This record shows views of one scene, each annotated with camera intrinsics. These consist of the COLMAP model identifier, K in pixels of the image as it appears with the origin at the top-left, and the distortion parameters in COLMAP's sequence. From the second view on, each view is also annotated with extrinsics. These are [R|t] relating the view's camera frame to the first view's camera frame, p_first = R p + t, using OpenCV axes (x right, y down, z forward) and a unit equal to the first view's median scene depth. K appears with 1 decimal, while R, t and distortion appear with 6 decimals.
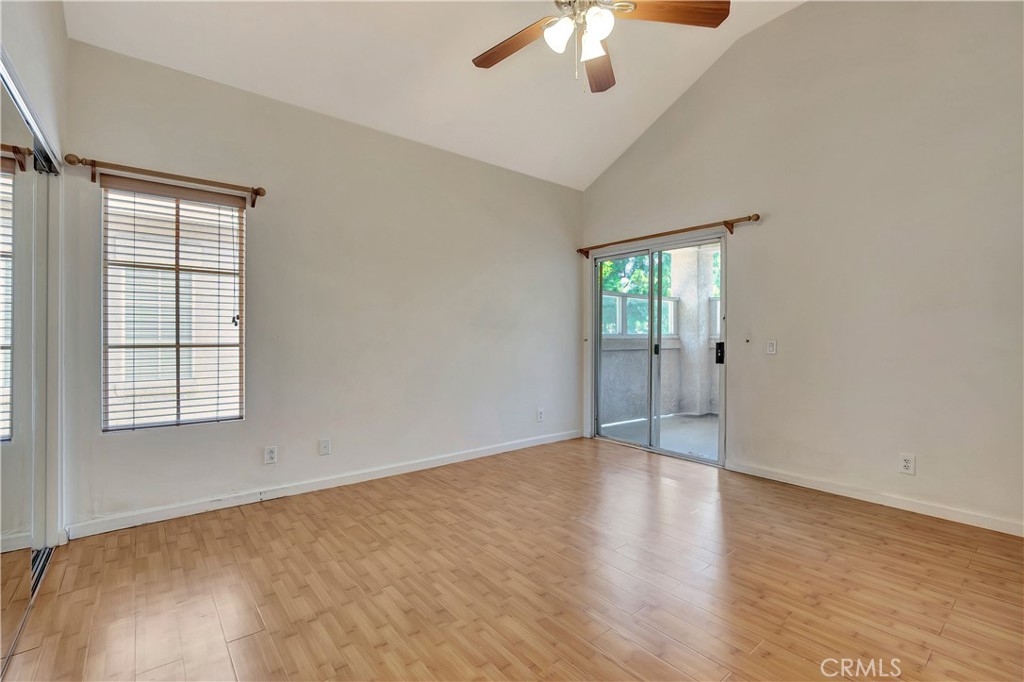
lens RADIAL K [[438.6, 0, 513.5], [0, 438.6, 338.9], [0, 0, 1]] dist [-0.008677, 0.002603]
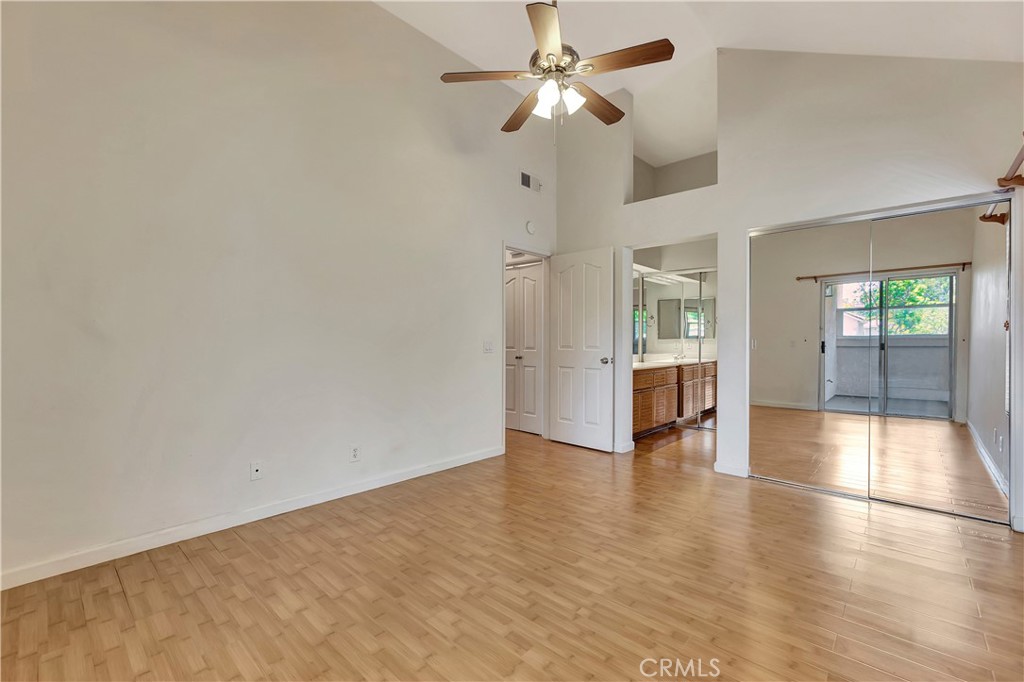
lens RADIAL K [[438.6, 0, 509.6], [0, 438.6, 341.6], [0, 0, 1]] dist [-0.008677, 0.002603]
pose [[-0.989174, -0.005760, -0.146633, 0.389133], [-0.006890, 0.999950, 0.007201, -0.005897], [0.146584, 0.008133, -0.989165, 1.841464]]
